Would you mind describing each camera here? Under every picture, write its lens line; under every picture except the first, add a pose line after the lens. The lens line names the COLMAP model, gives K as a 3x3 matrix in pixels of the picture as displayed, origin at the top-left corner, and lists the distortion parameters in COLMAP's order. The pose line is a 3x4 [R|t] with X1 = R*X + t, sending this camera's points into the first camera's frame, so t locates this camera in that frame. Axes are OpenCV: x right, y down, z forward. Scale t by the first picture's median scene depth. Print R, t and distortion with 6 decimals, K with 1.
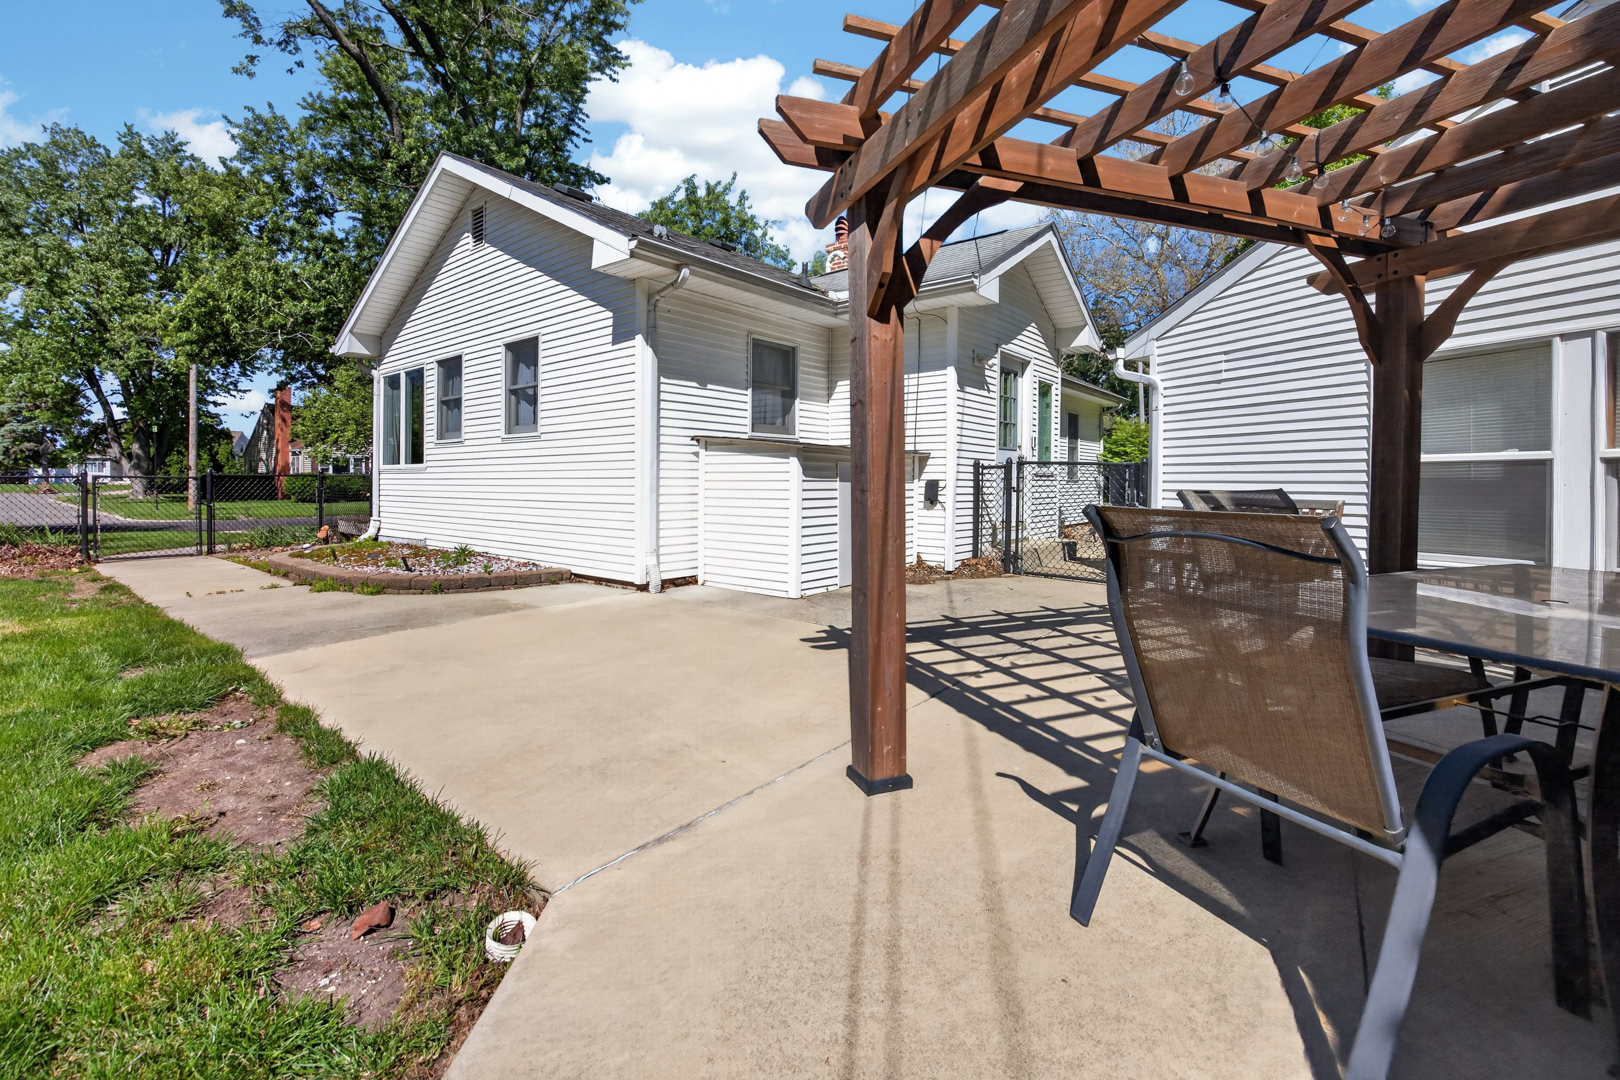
lens RADIAL K [[719.2, 0, 837.8], [0, 719.2, 484.7], [0, 0, 1]] dist [-0.037952, 0.012803]
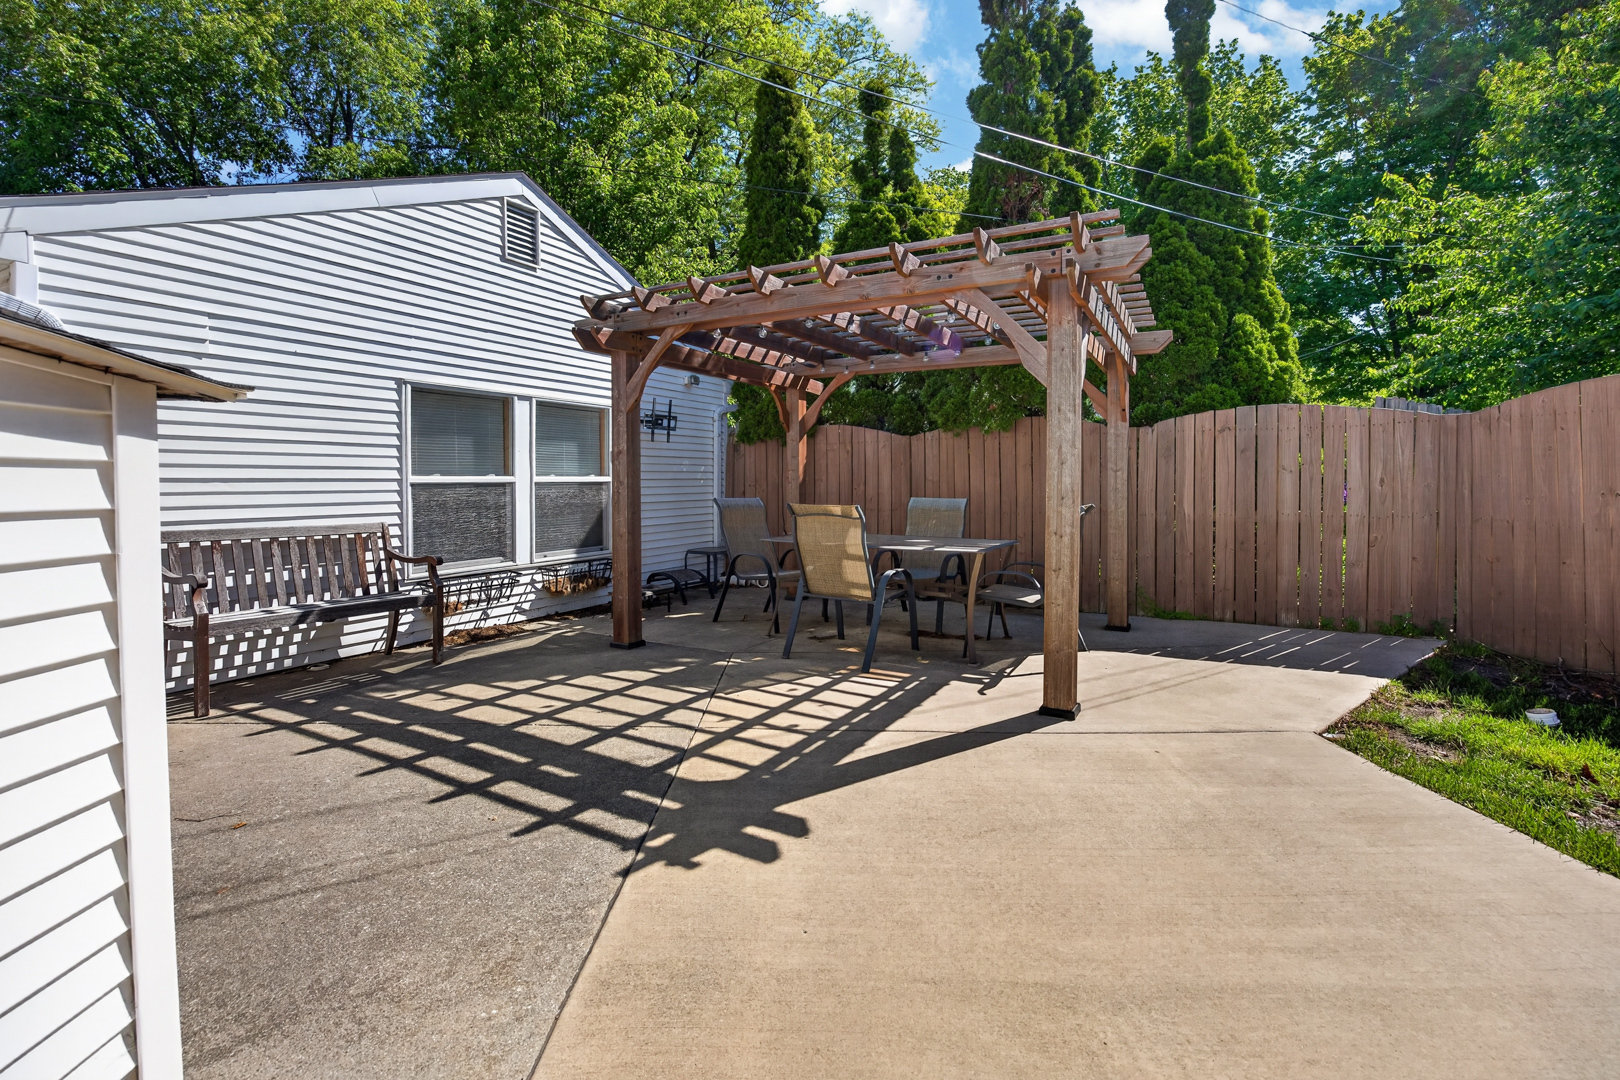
lens RADIAL K [[719.2, 0, 837.8], [0, 719.2, 484.7], [0, 0, 1]] dist [-0.037952, 0.012803]
pose [[-0.644001, 0.005982, 0.765002, -0.395521], [0.018592, 0.999796, 0.007834, -0.028670], [-0.764799, 0.019268, -0.643981, 1.194052]]
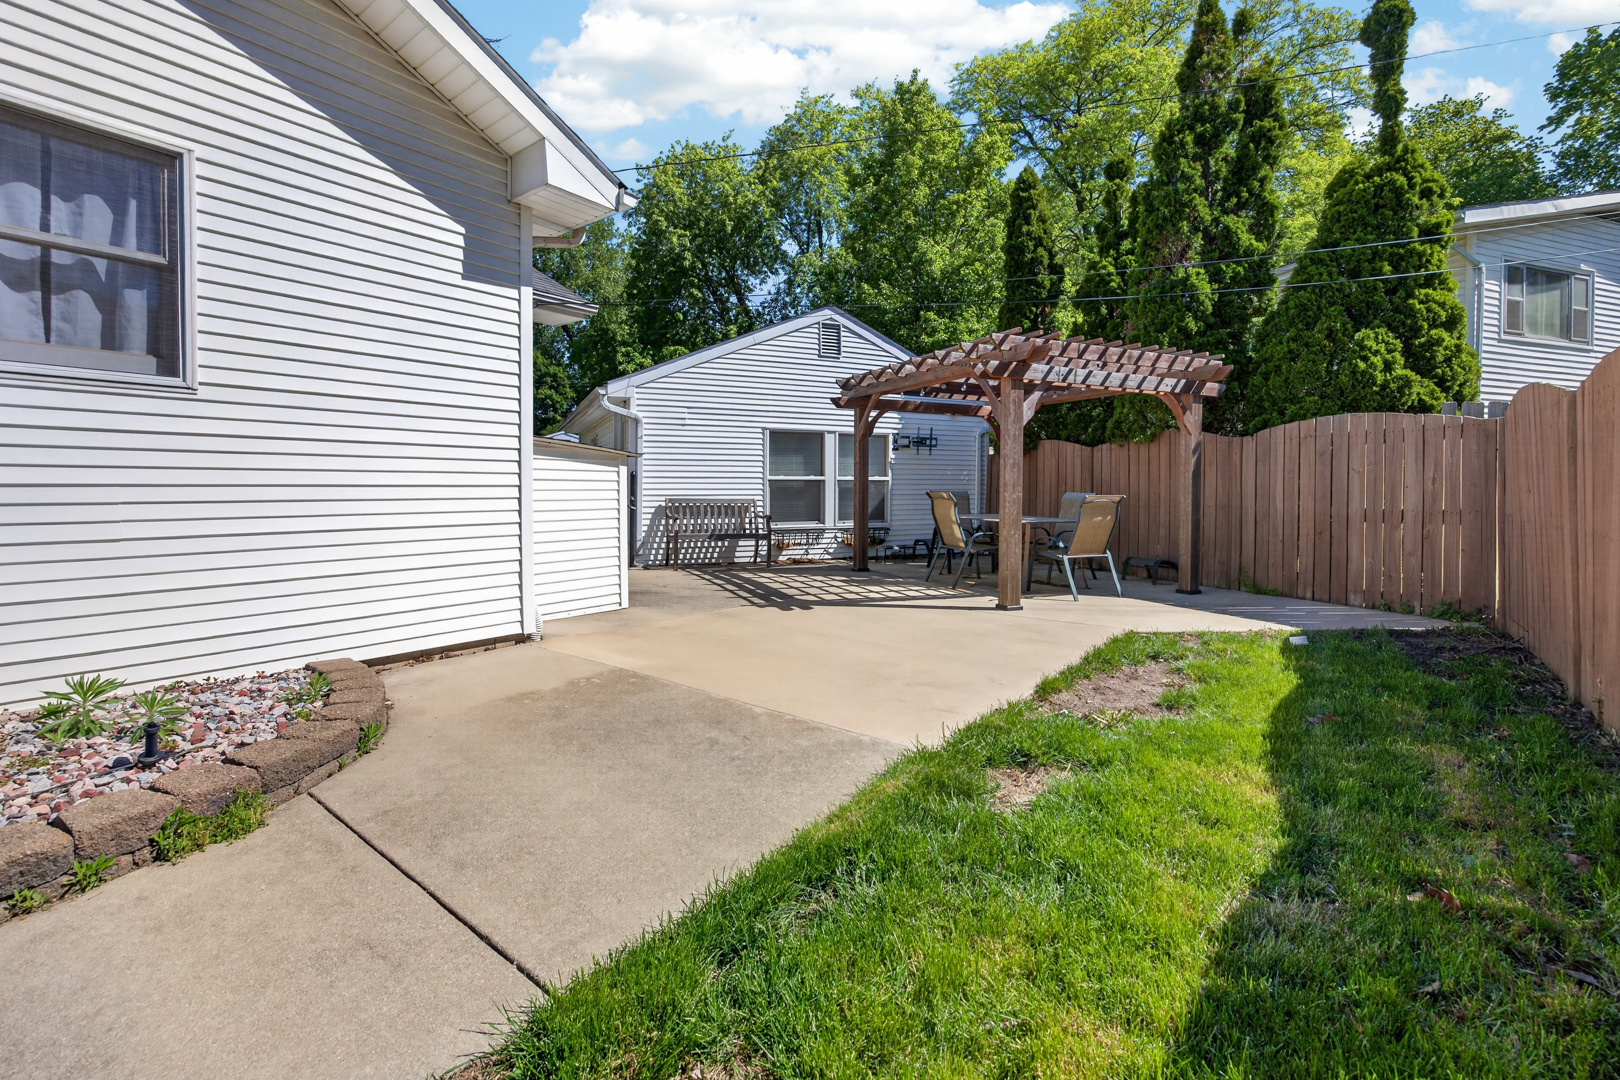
lens RADIAL K [[719.2, 0, 837.8], [0, 719.2, 484.7], [0, 0, 1]] dist [-0.037952, 0.012803]
pose [[-0.059399, 0.008622, 0.998197, -1.278447], [0.010203, 0.999916, -0.008030, -0.001898], [-0.998182, 0.009708, -0.059482, 0.928956]]
